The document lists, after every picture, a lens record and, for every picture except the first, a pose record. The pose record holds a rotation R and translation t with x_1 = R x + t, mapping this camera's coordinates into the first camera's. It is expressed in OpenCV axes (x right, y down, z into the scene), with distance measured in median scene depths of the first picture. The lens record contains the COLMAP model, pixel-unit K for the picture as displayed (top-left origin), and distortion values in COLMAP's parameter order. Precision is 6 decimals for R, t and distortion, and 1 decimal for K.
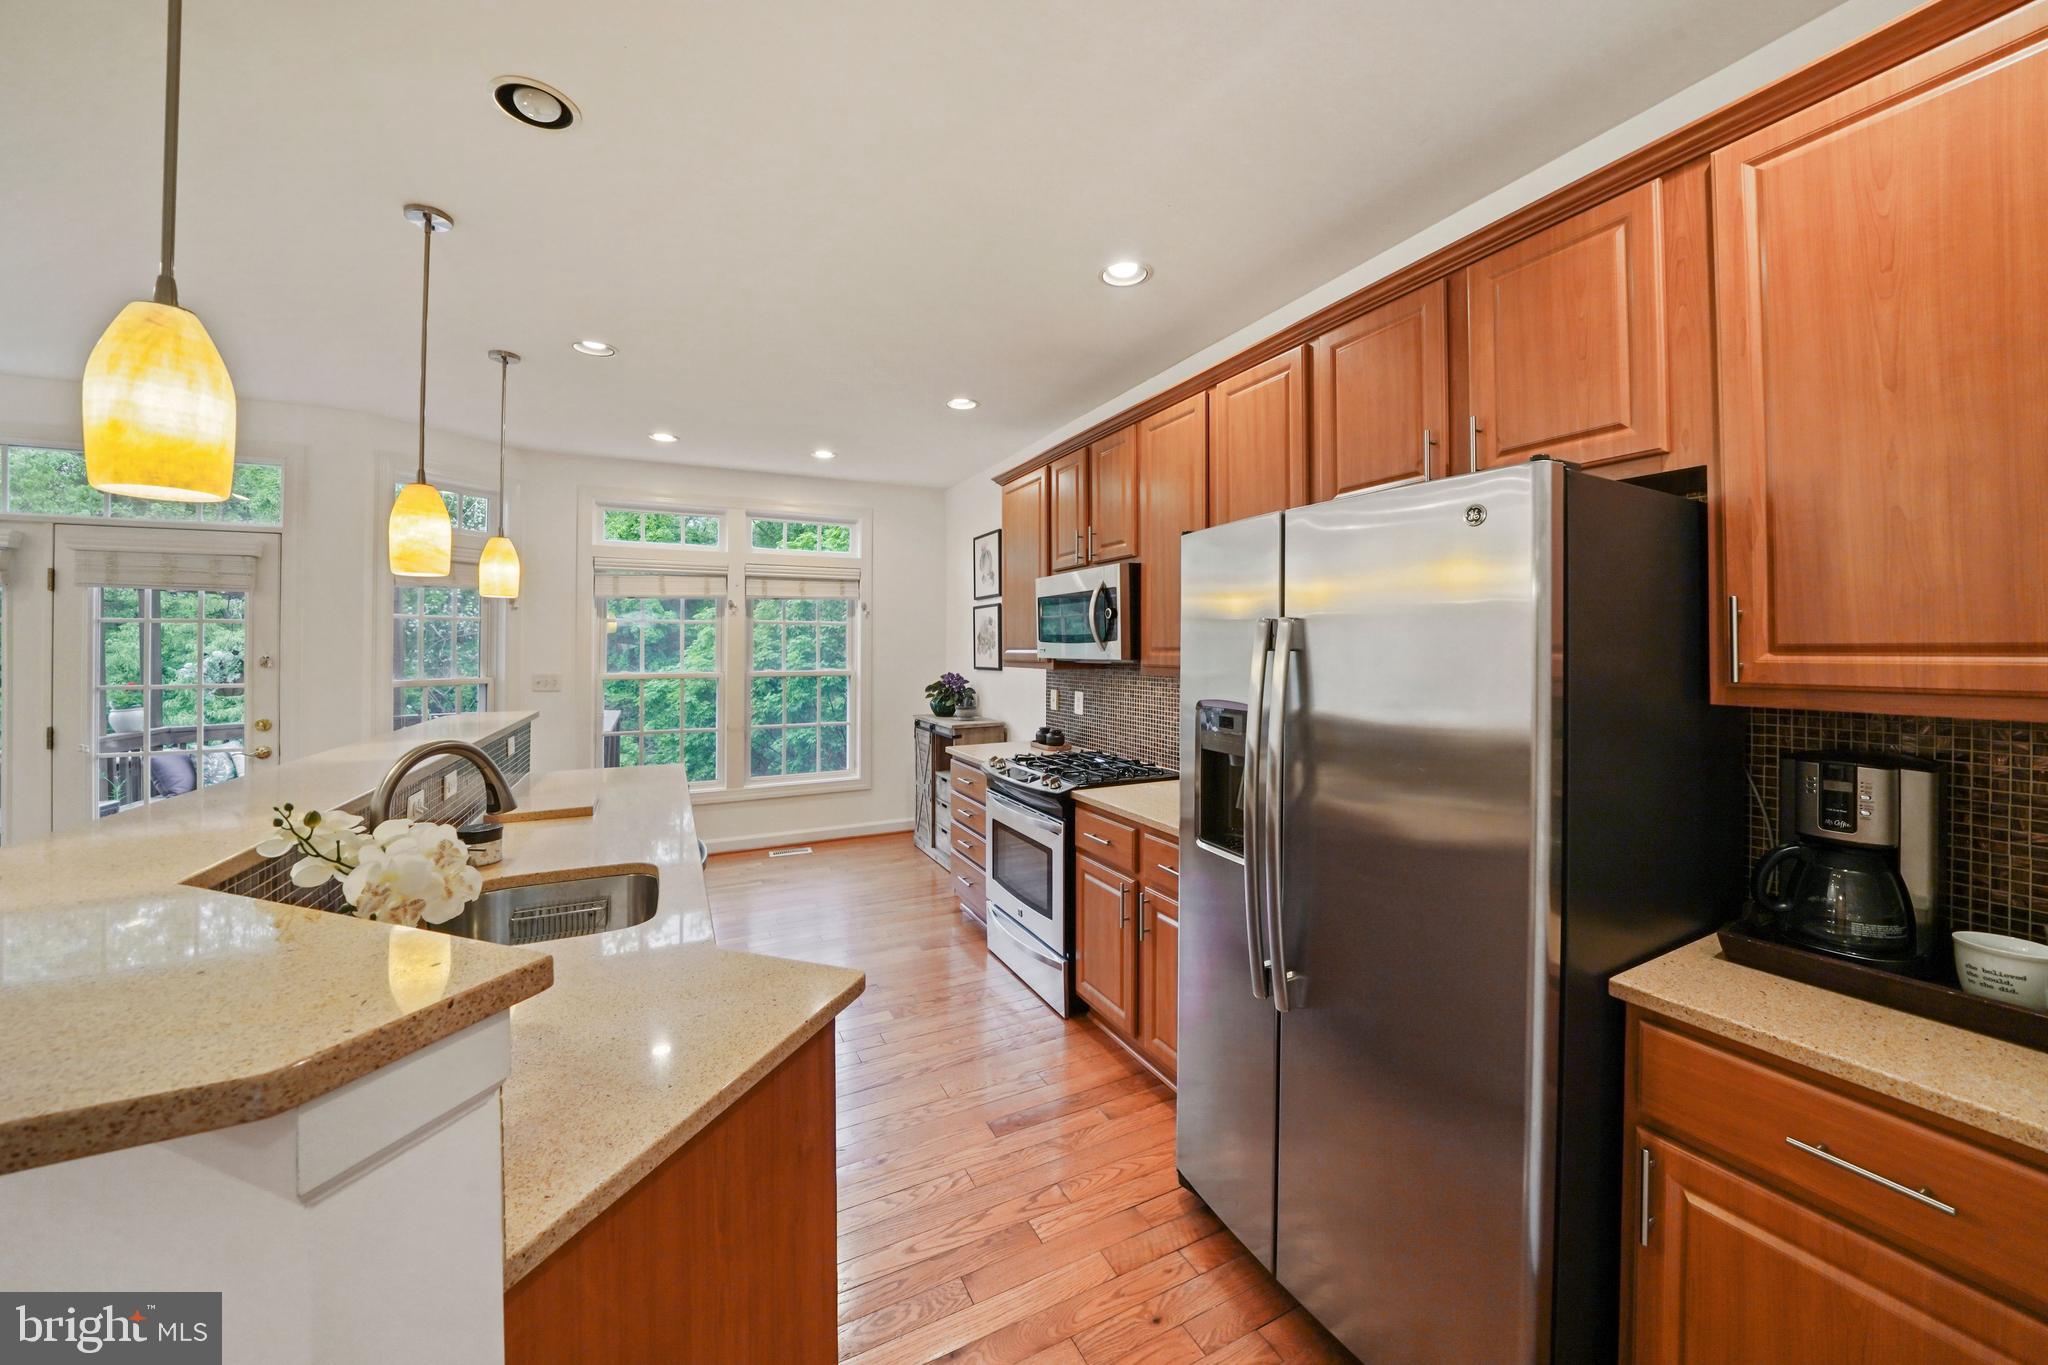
lens RADIAL K [[720.4, 0, 1026.4], [0, 720.4, 644.4], [0, 0, 1]] dist [-0.023425, 0.002730]
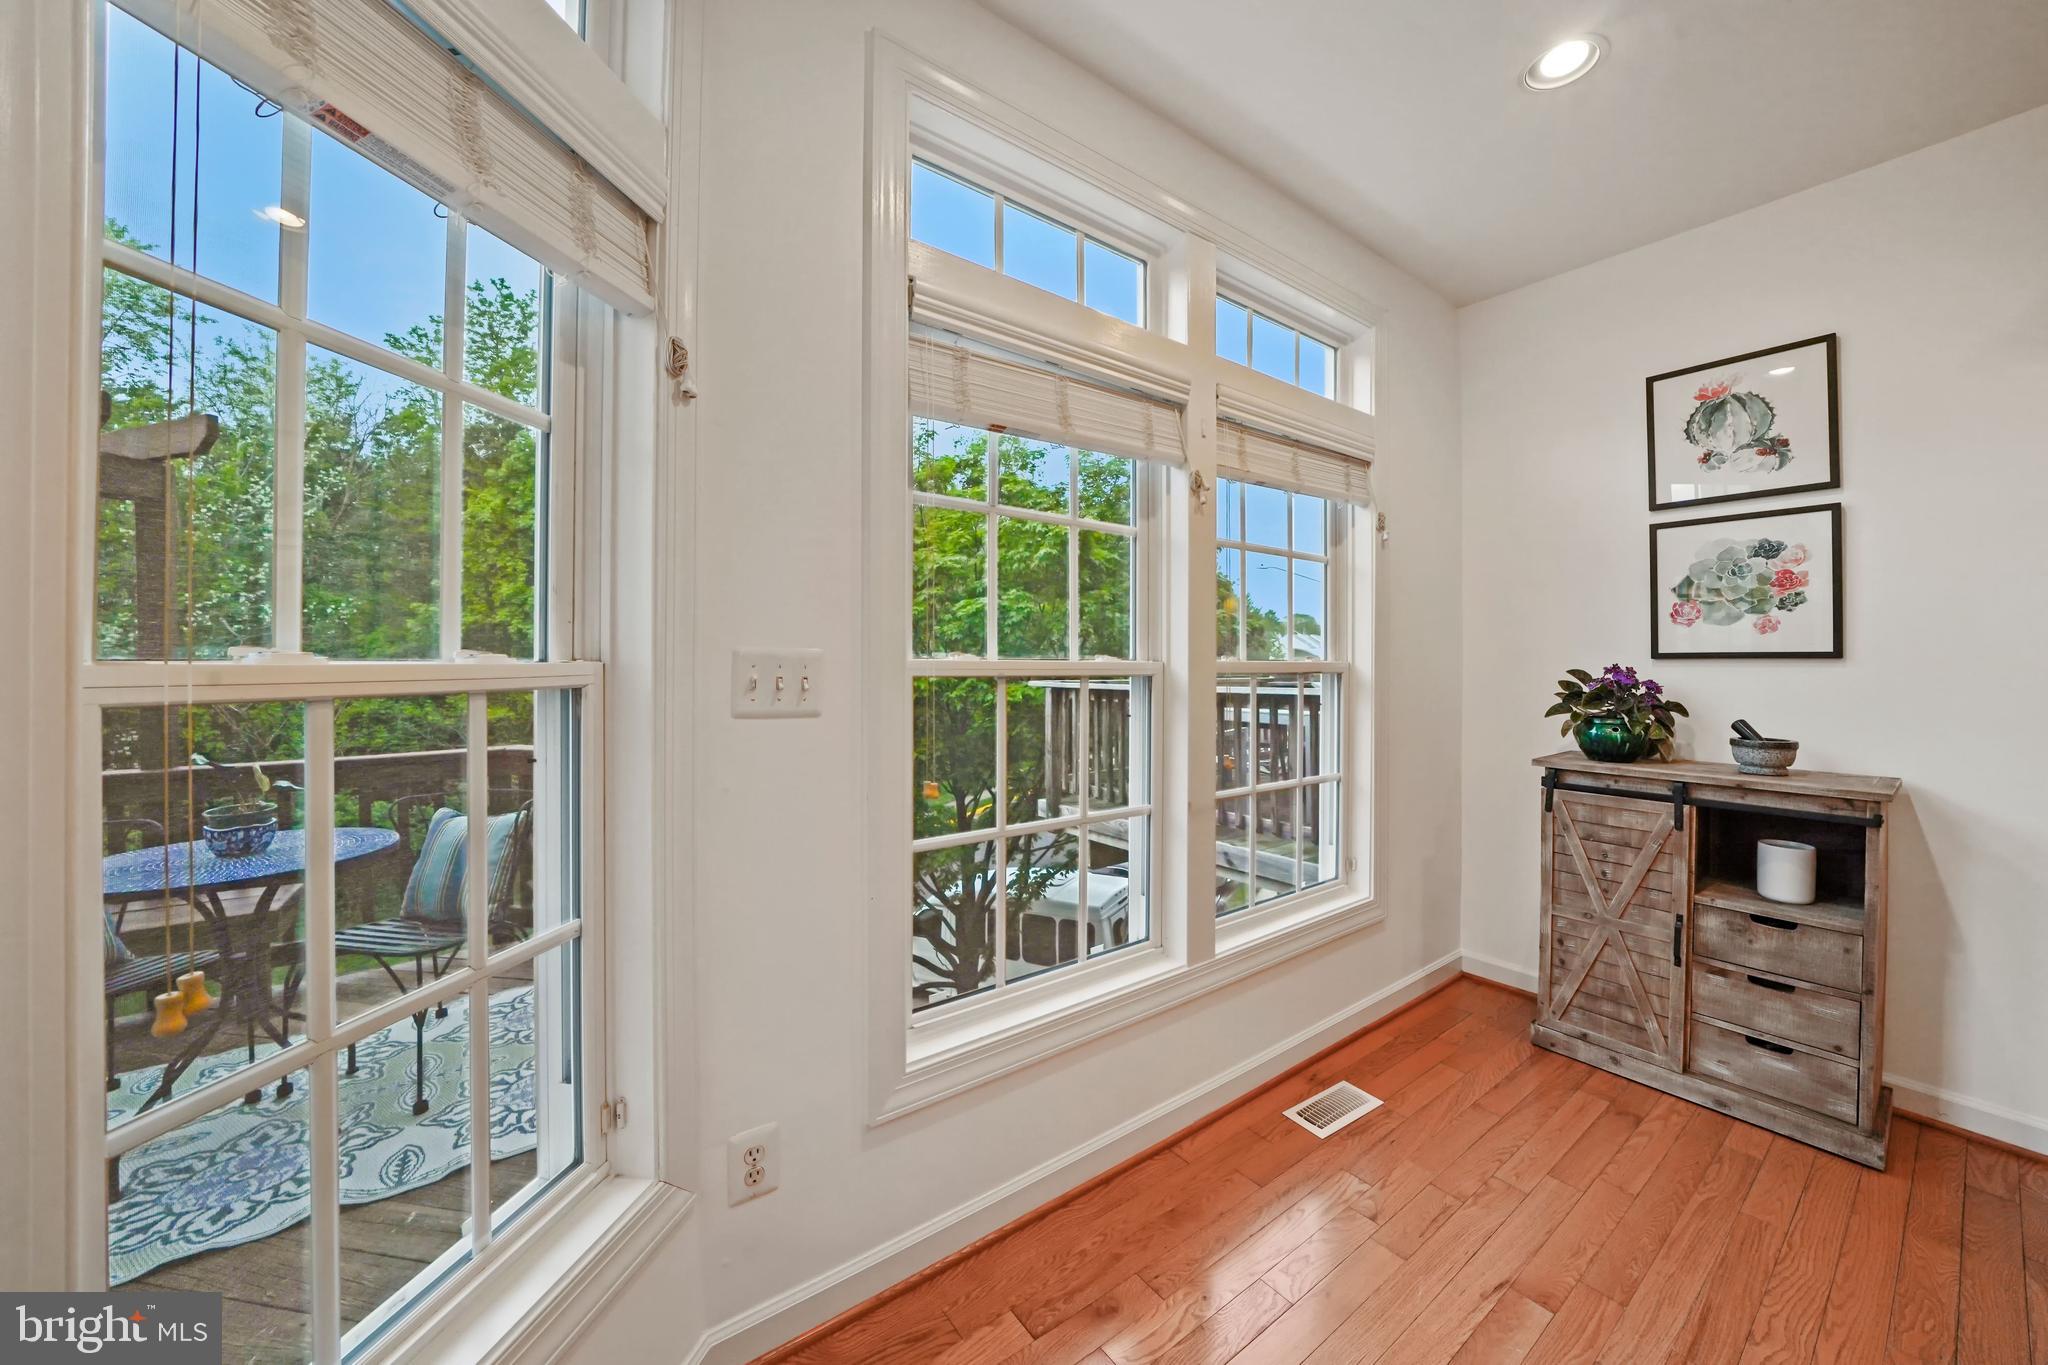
lens RADIAL K [[720.4, 0, 1025.8], [0, 720.4, 657.4], [0, 0, 1]] dist [-0.023425, 0.002730]
pose [[0.986482, 0.005584, 0.163775, -1.008493], [-0.006126, 0.999977, 0.002805, 0.064841], [-0.163755, -0.003771, 0.986494, 1.137867]]
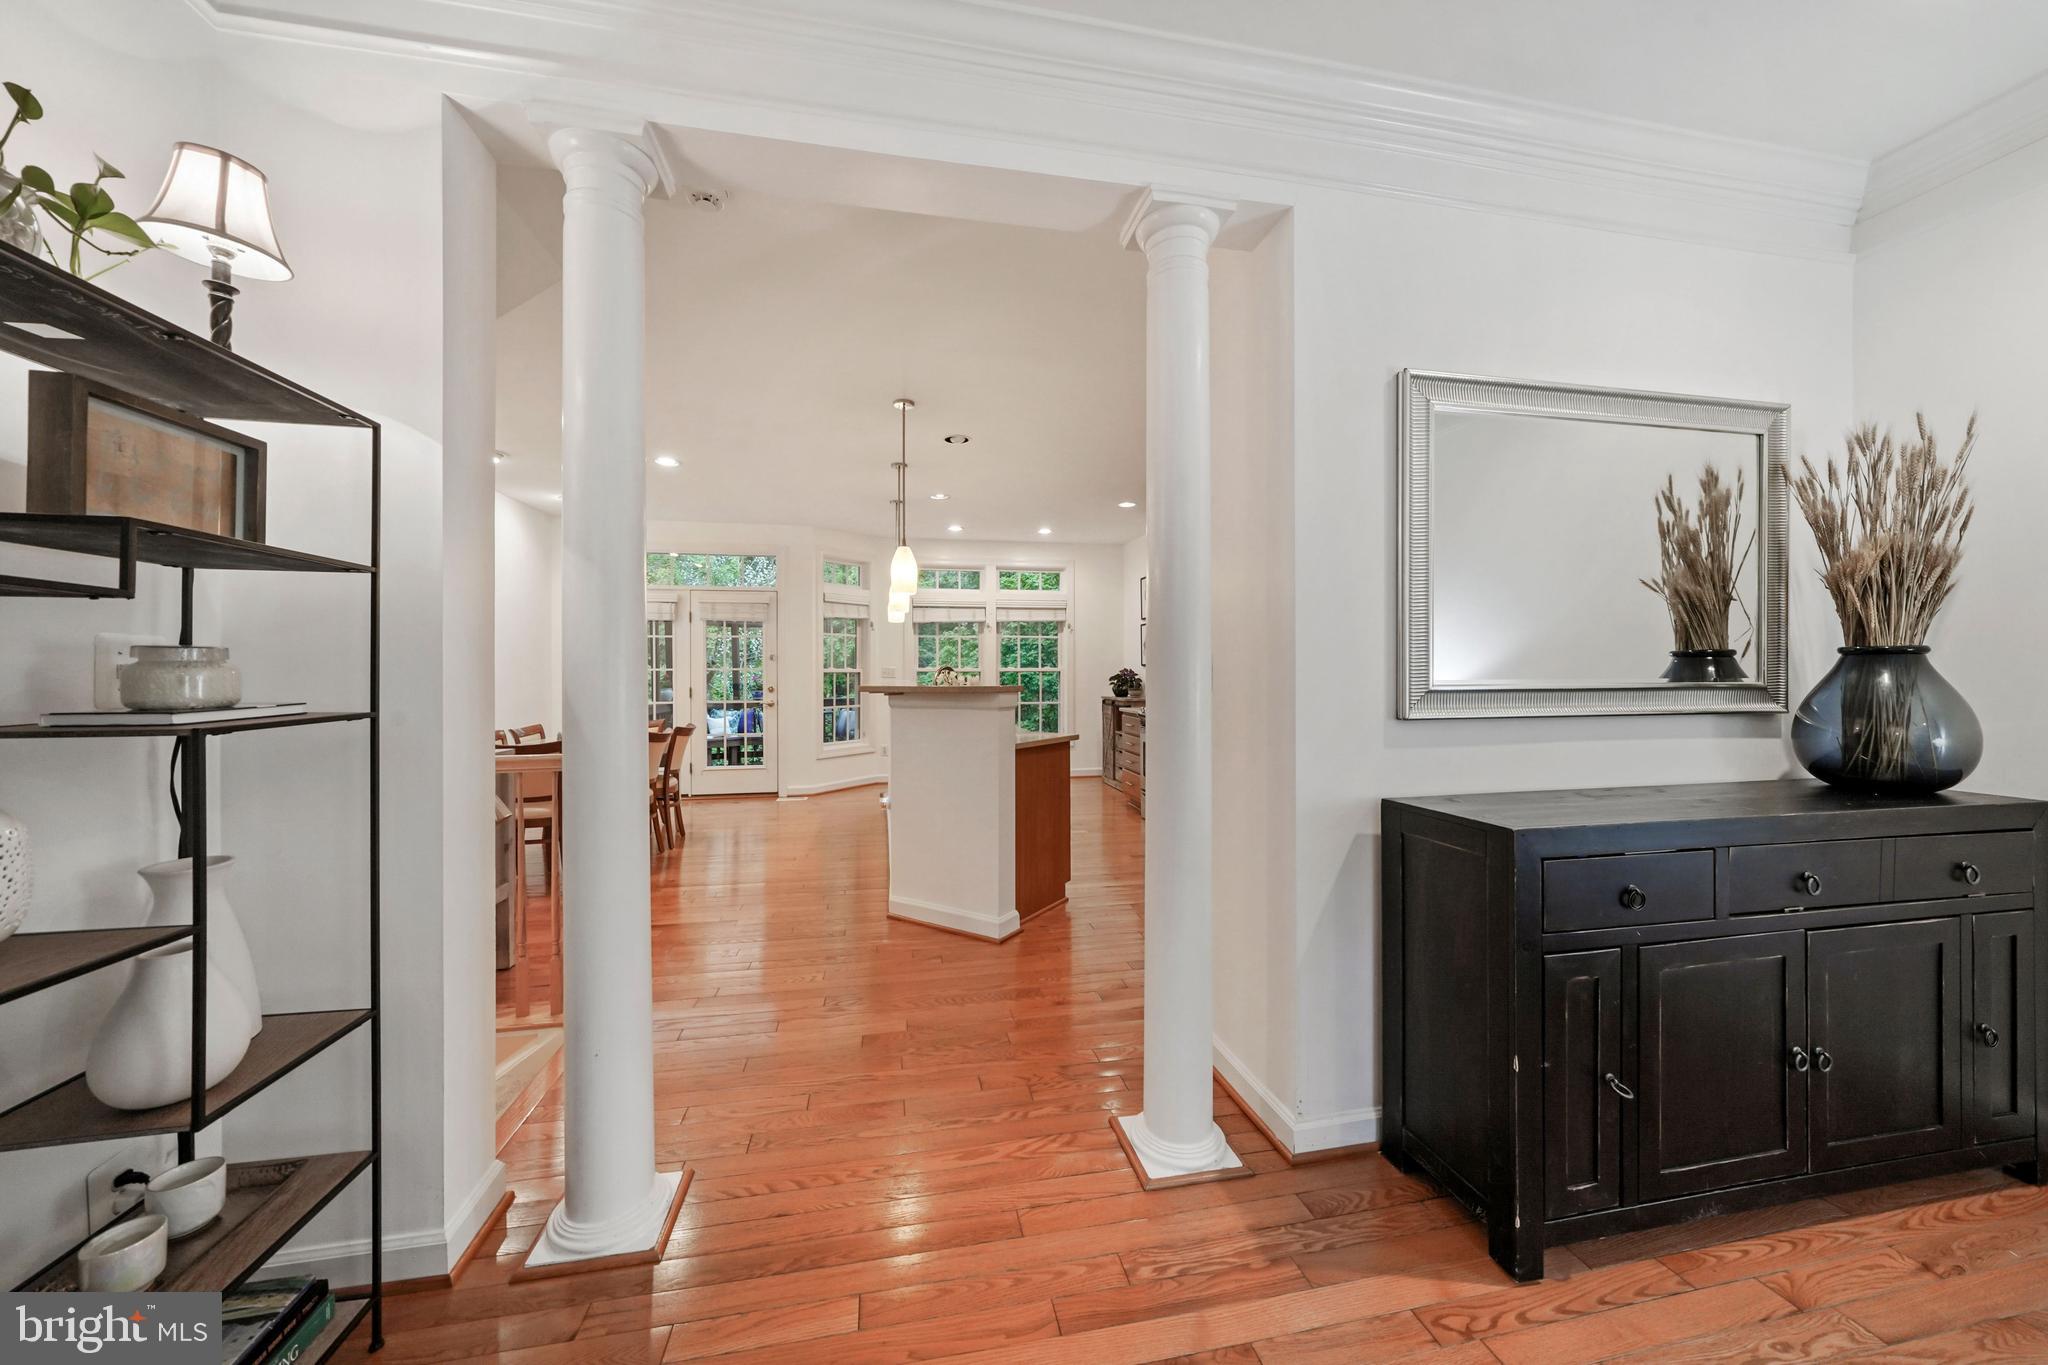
lens RADIAL K [[720.4, 0, 1020.4], [0, 720.4, 669.5], [0, 0, 1]] dist [-0.023425, 0.002730]
pose [[0.965934, -0.001941, -0.258781, 0.131461], [0.002604, 0.999994, 0.002218, 0.069615], [0.258776, -0.002816, 0.965933, -0.941166]]
